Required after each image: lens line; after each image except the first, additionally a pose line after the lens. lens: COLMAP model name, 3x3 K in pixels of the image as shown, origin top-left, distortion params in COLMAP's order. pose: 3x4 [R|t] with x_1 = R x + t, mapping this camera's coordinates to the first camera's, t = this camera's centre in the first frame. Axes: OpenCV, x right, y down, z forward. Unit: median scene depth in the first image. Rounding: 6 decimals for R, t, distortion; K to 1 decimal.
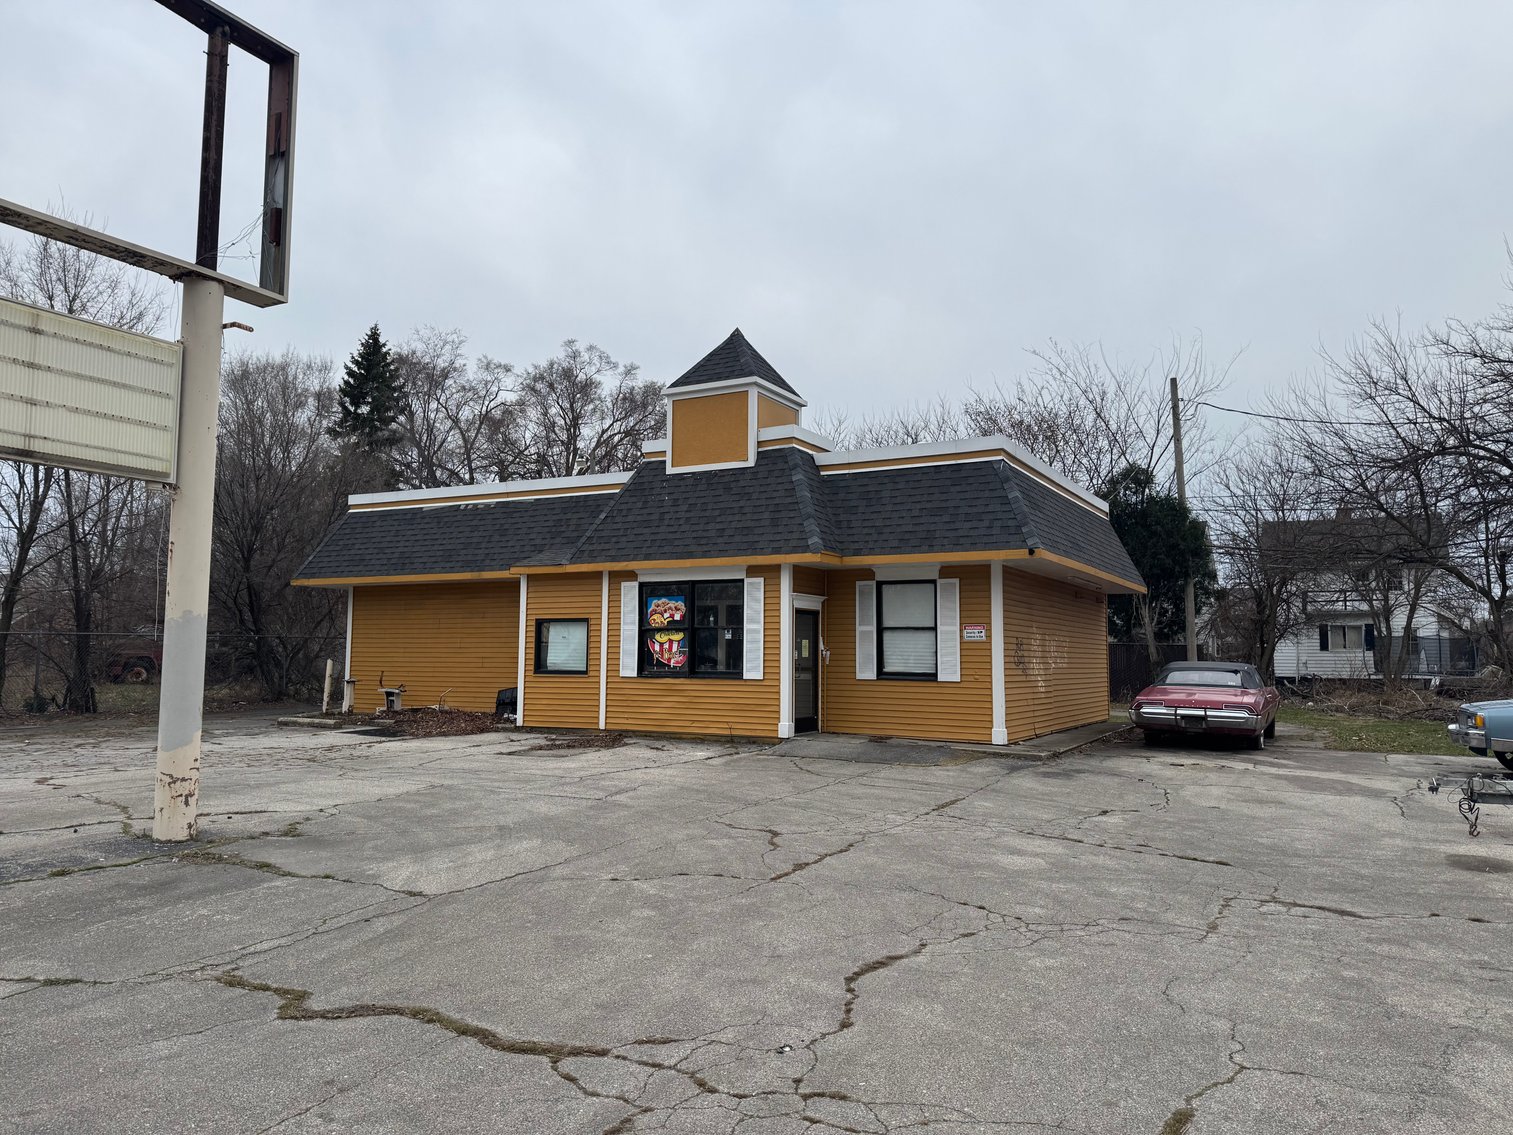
lens RADIAL K [[1063.8, 0, 756.5], [0, 1063.8, 567.5], [0, 0, 1]] dist [0.107293, -0.141700]
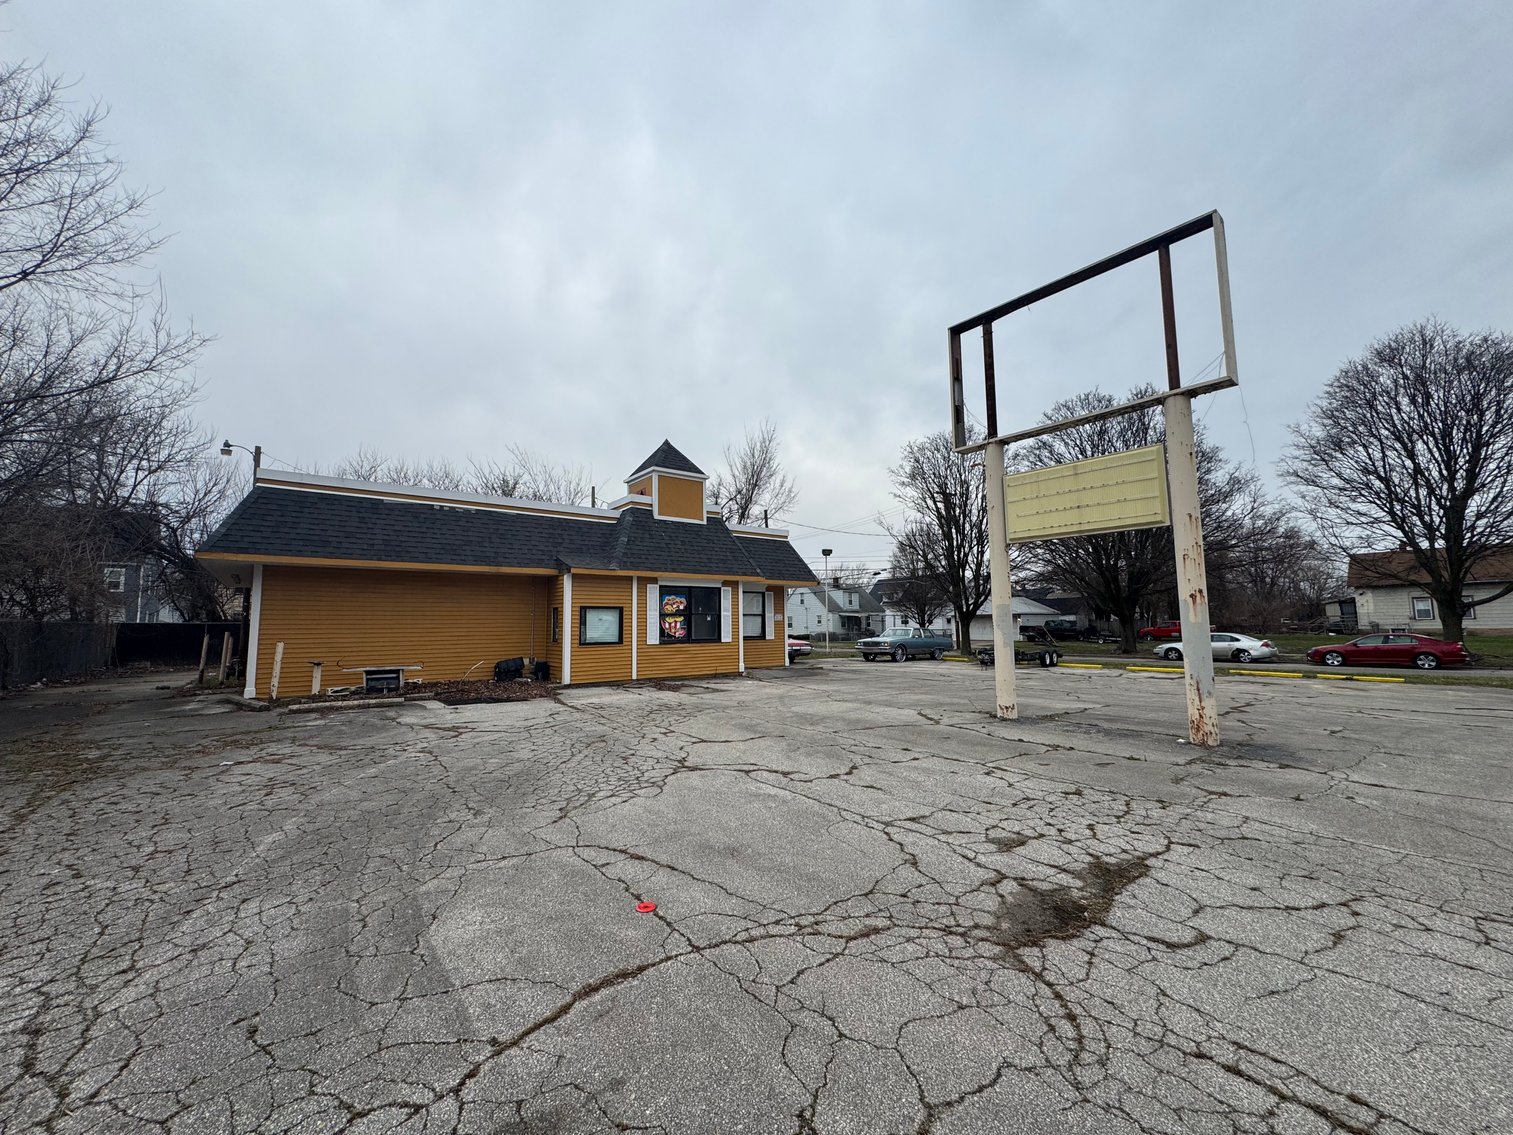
lens RADIAL K [[610.1, 0, 756.5], [0, 610.1, 567.5], [0, 0, 1]] dist [0.002601, -0.000169]
pose [[0.382142, 0.075330, 0.921028, -0.916649], [-0.060222, 0.996583, -0.056523, 0.030991], [-0.922139, -0.033866, 0.385373, 0.516229]]
